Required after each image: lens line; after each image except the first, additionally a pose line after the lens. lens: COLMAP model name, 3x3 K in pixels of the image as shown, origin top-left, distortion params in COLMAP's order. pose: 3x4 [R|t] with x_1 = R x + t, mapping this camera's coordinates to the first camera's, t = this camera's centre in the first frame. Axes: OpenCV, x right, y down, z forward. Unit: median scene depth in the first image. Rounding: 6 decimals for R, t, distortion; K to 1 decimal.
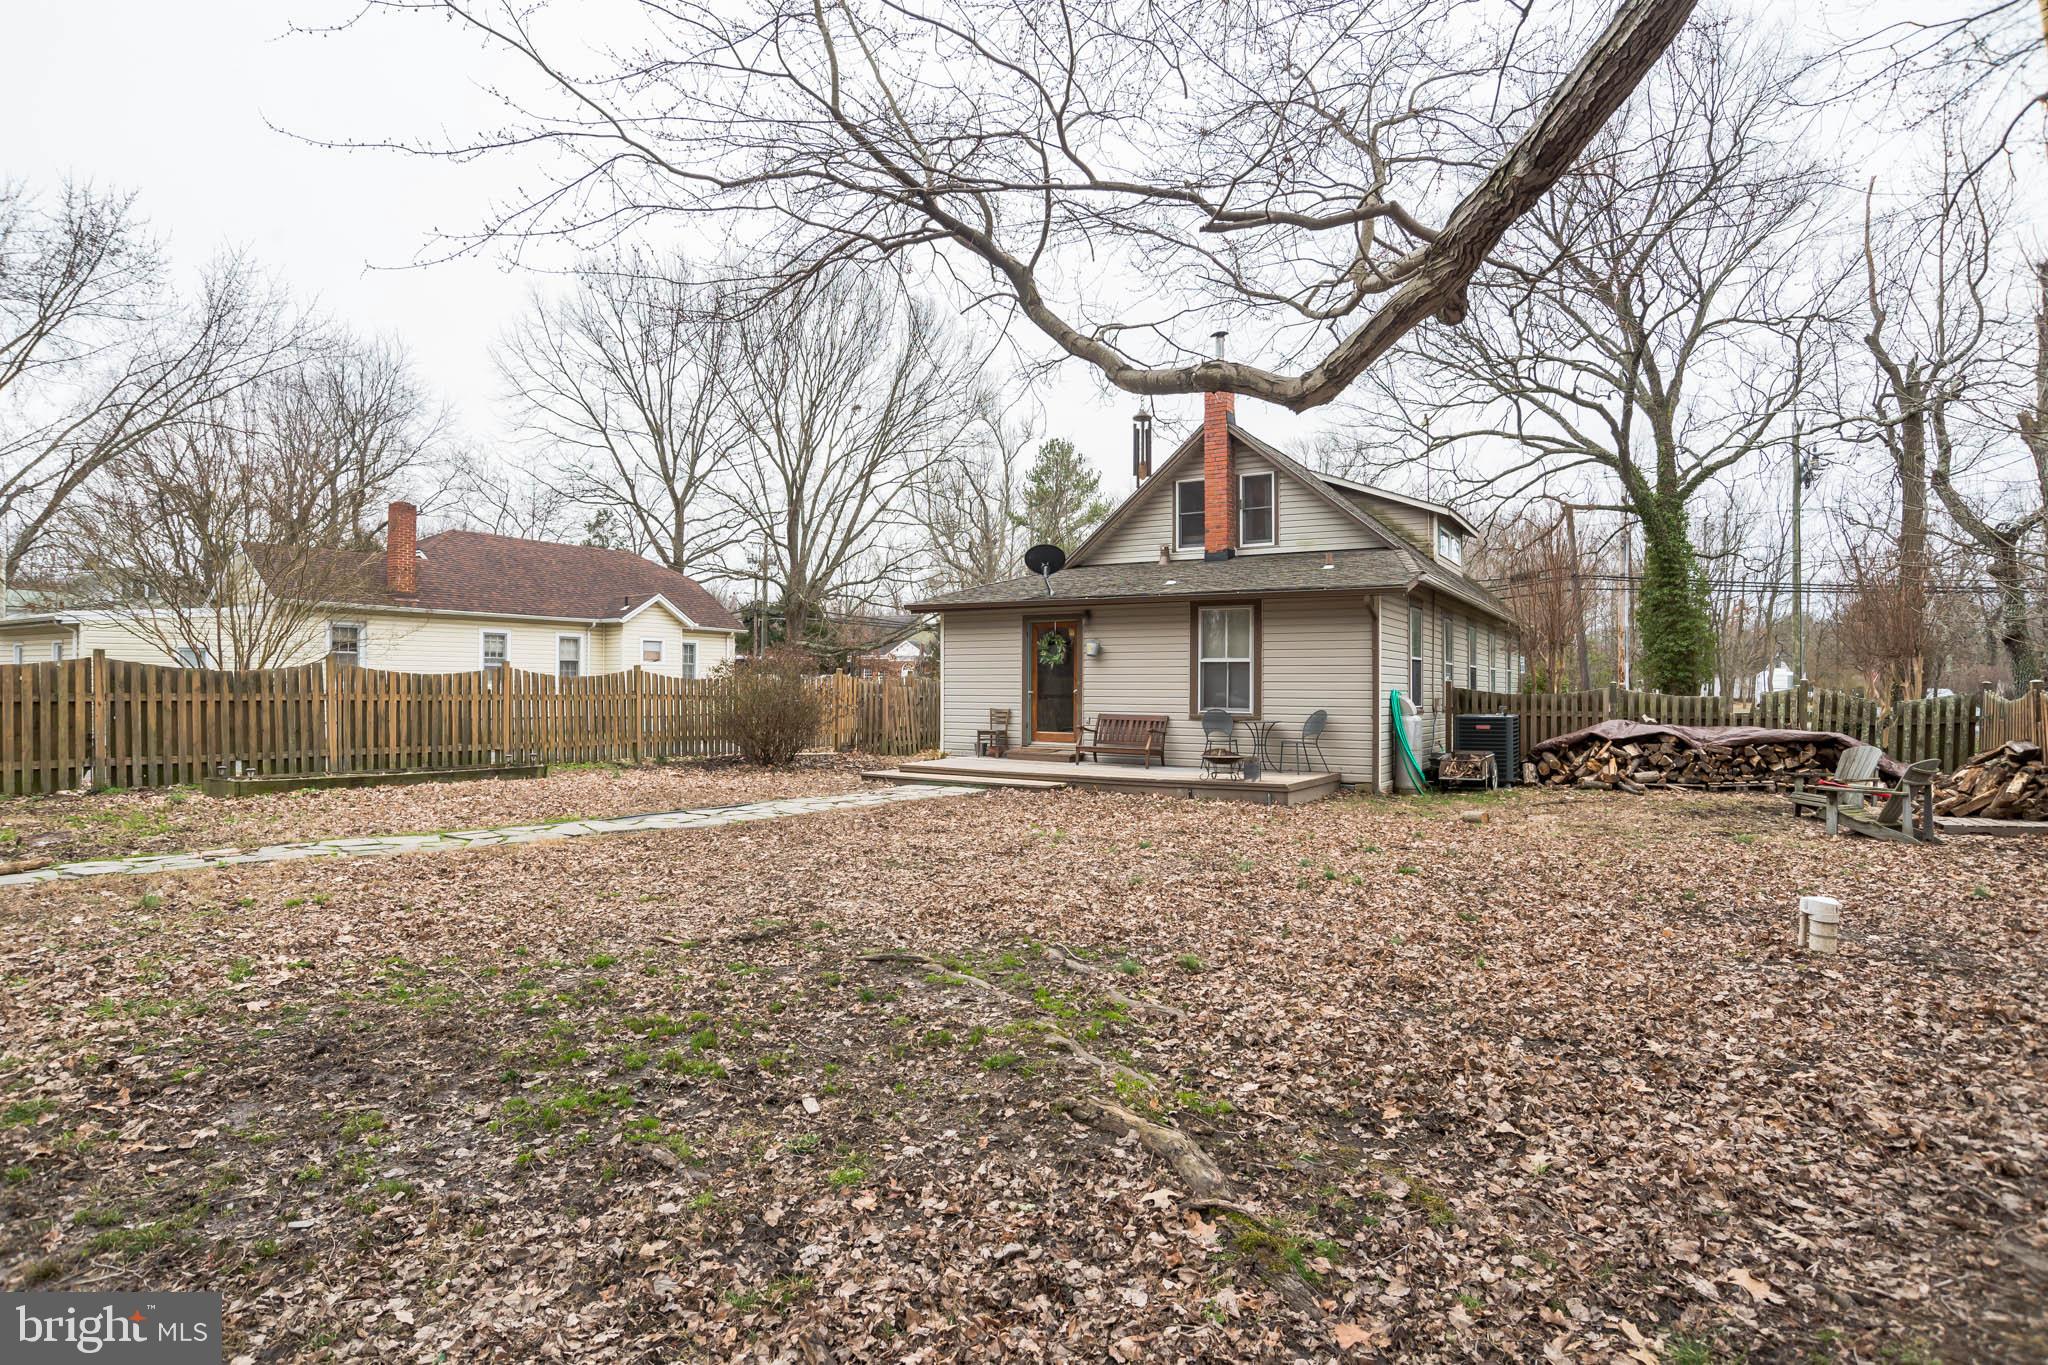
lens RADIAL K [[1074.7, 0, 1021.4], [0, 1074.7, 685.5], [0, 0, 1]] dist [-0.042921, 0.008746]
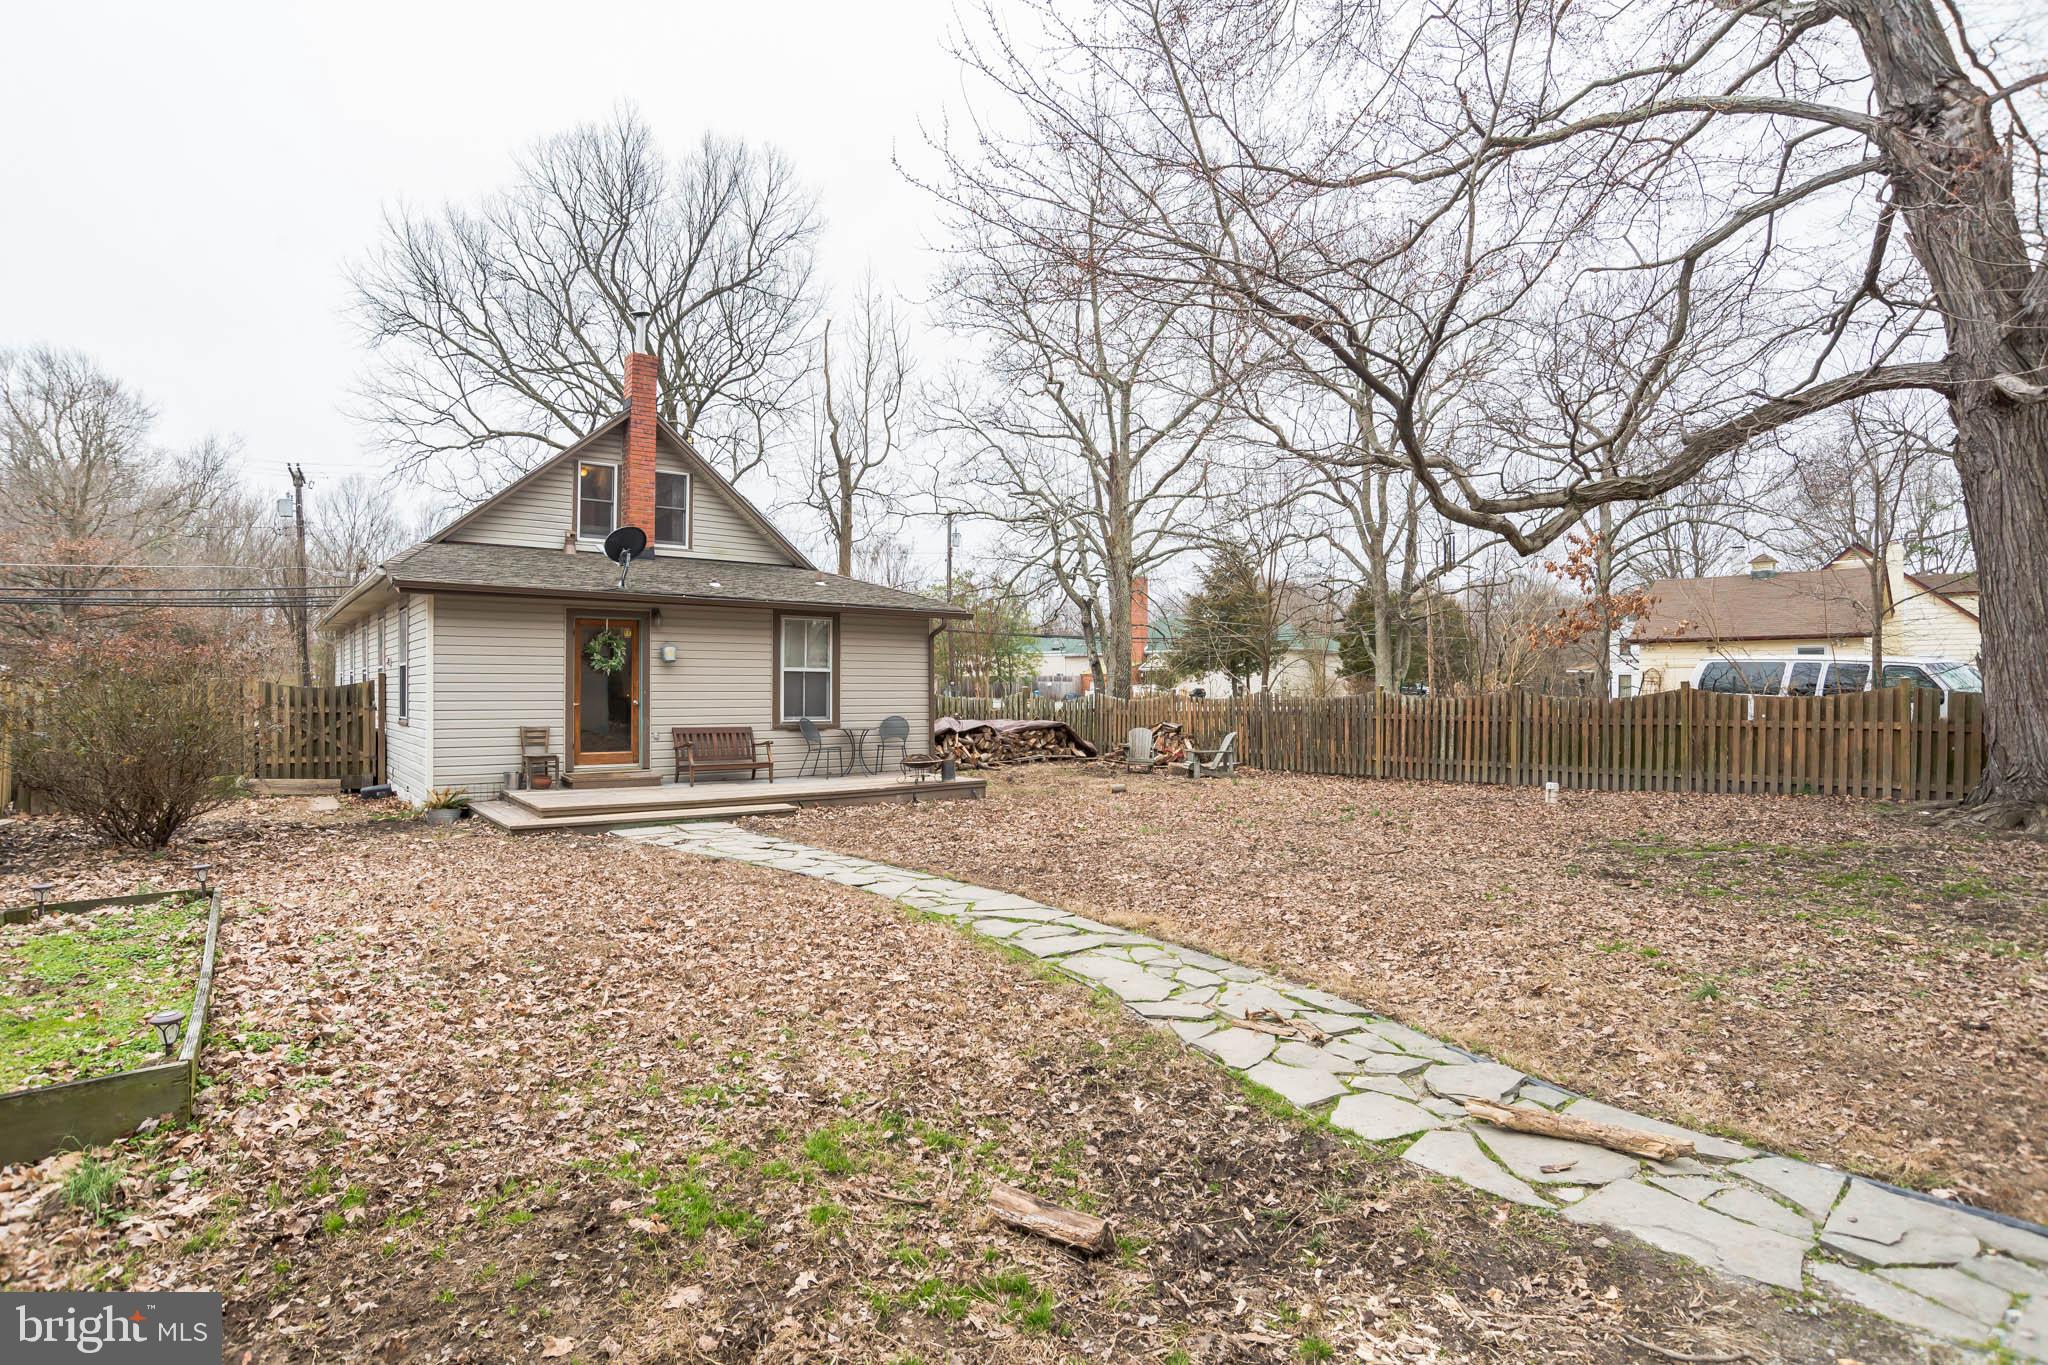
lens RADIAL K [[1074.7, 0, 1021.2], [0, 1074.7, 683.9], [0, 0, 1]] dist [-0.042921, 0.008746]
pose [[0.346515, -0.000652, 0.938044, -0.679438], [0.000340, 1.000000, 0.000569, -0.010429], [-0.938044, 0.000121, 0.346515, 0.449581]]
